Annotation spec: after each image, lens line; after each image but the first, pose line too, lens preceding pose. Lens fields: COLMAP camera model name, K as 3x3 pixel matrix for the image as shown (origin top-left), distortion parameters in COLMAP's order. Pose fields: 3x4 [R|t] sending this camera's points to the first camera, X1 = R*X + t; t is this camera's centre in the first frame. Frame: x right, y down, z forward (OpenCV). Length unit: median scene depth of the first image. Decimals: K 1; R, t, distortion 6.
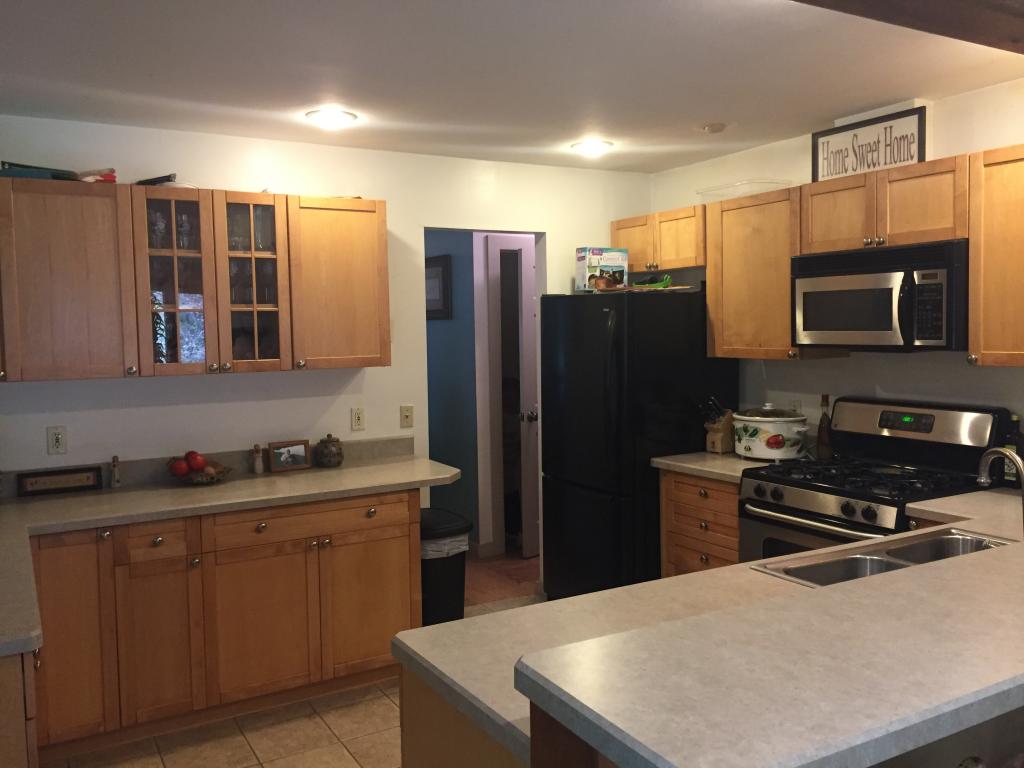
lens RADIAL K [[868.8, 0, 507.6], [0, 868.8, 381.2], [0, 0, 1]] dist [0.079383, -0.104151]
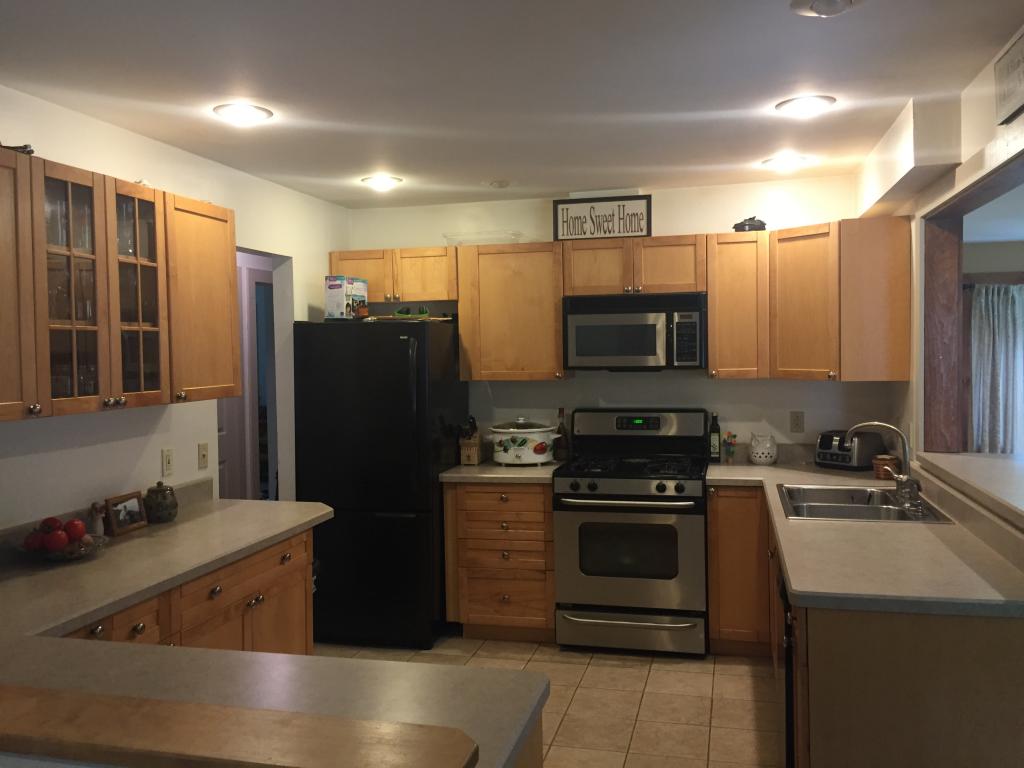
lens RADIAL K [[868.8, 0, 509.1], [0, 868.8, 381.5], [0, 0, 1]] dist [0.079383, -0.104151]
pose [[0.697103, -0.020024, 0.716691, -0.610880], [0.050145, 0.998524, -0.020877, -0.000094], [-0.715215, 0.050492, 0.697078, 0.193727]]
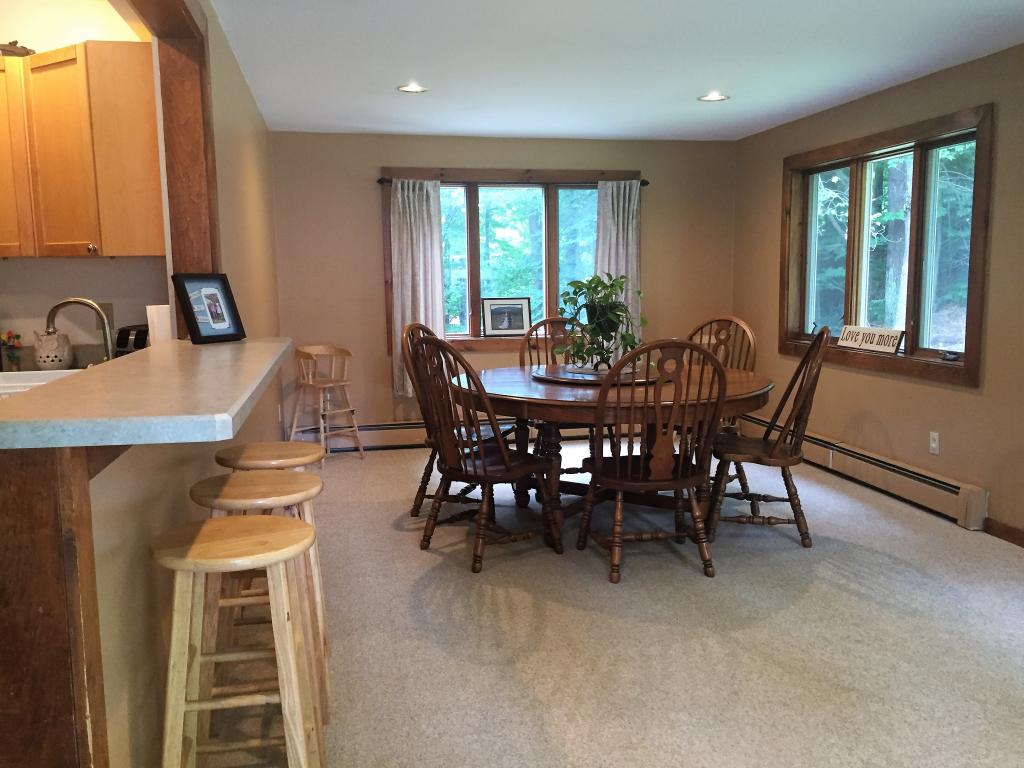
lens RADIAL K [[868.8, 0, 511.5], [0, 868.8, 381.1], [0, 0, 1]] dist [0.079383, -0.104151]
pose [[0.320447, -0.100495, 0.941921, -0.232458], [0.069942, 0.994153, 0.082273, 0.075012], [-0.944681, 0.039515, 0.325602, 0.014347]]
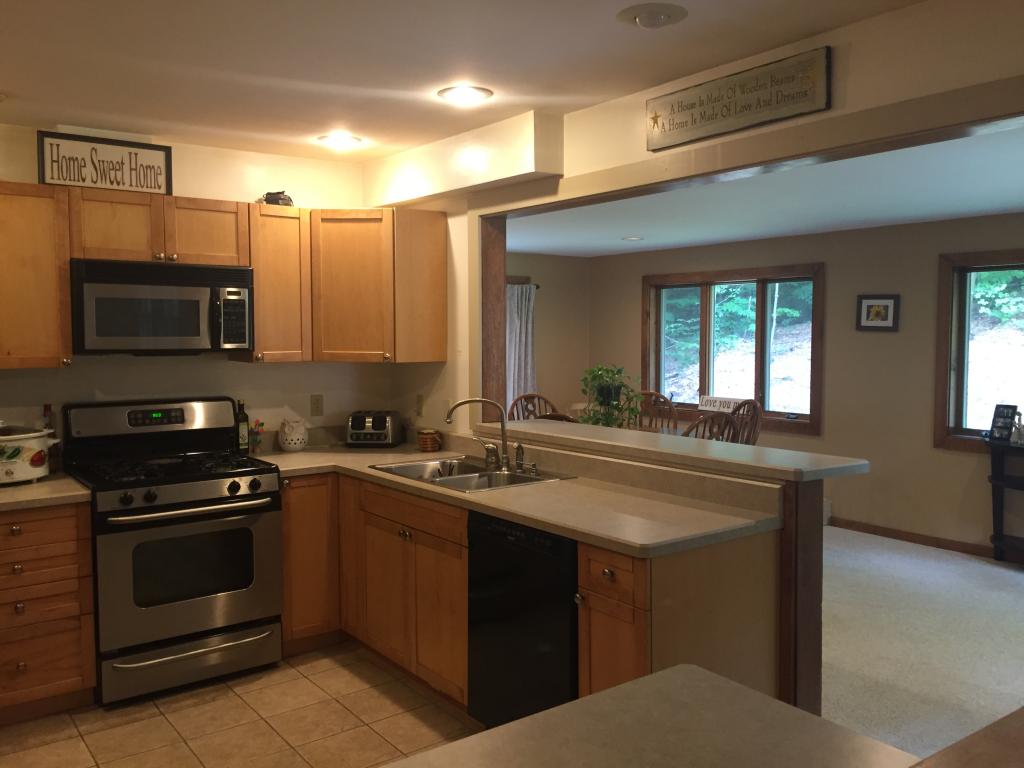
lens RADIAL K [[868.8, 0, 512.7], [0, 868.8, 381.3], [0, 0, 1]] dist [0.079383, -0.104151]
pose [[-0.114562, -0.038343, 0.992676, -0.685784], [0.069698, 0.996482, 0.046533, -0.020134], [-0.990968, 0.074518, -0.111486, 0.632440]]
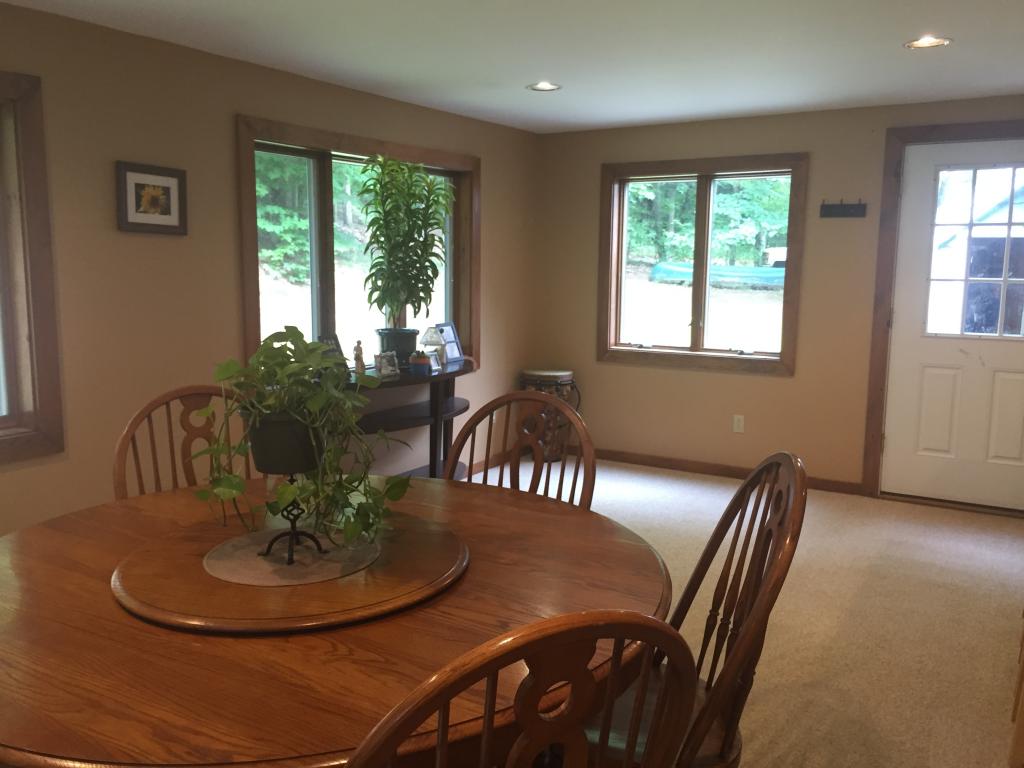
lens RADIAL K [[868.8, 0, 515.9], [0, 868.8, 381.6], [0, 0, 1]] dist [0.079383, -0.104151]
pose [[-0.875863, 0.081754, -0.475583, 1.028037], [-0.028367, 0.975117, 0.219869, -0.051145], [0.481725, 0.206066, -0.851750, 0.752418]]
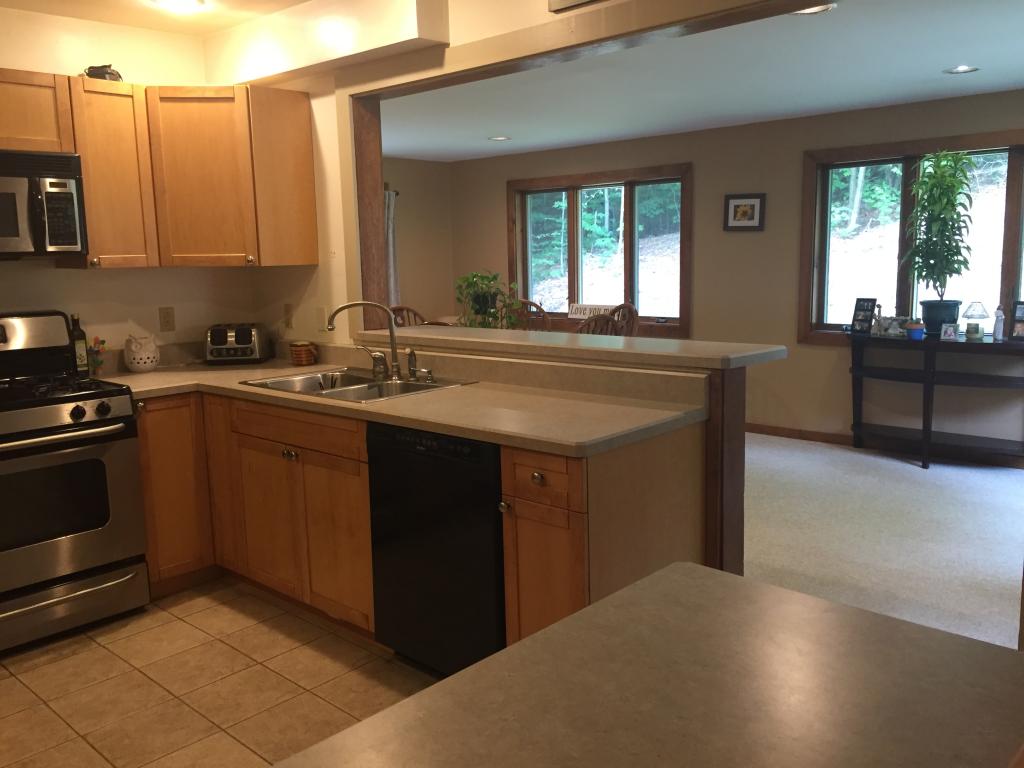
lens RADIAL K [[868.8, 0, 513.6], [0, 868.8, 381.4], [0, 0, 1]] dist [0.079383, -0.104151]
pose [[-0.290553, -0.116487, 0.949742, -0.600657], [0.091458, 0.984637, 0.148747, 0.005038], [-0.952478, 0.130080, -0.275436, 0.672187]]
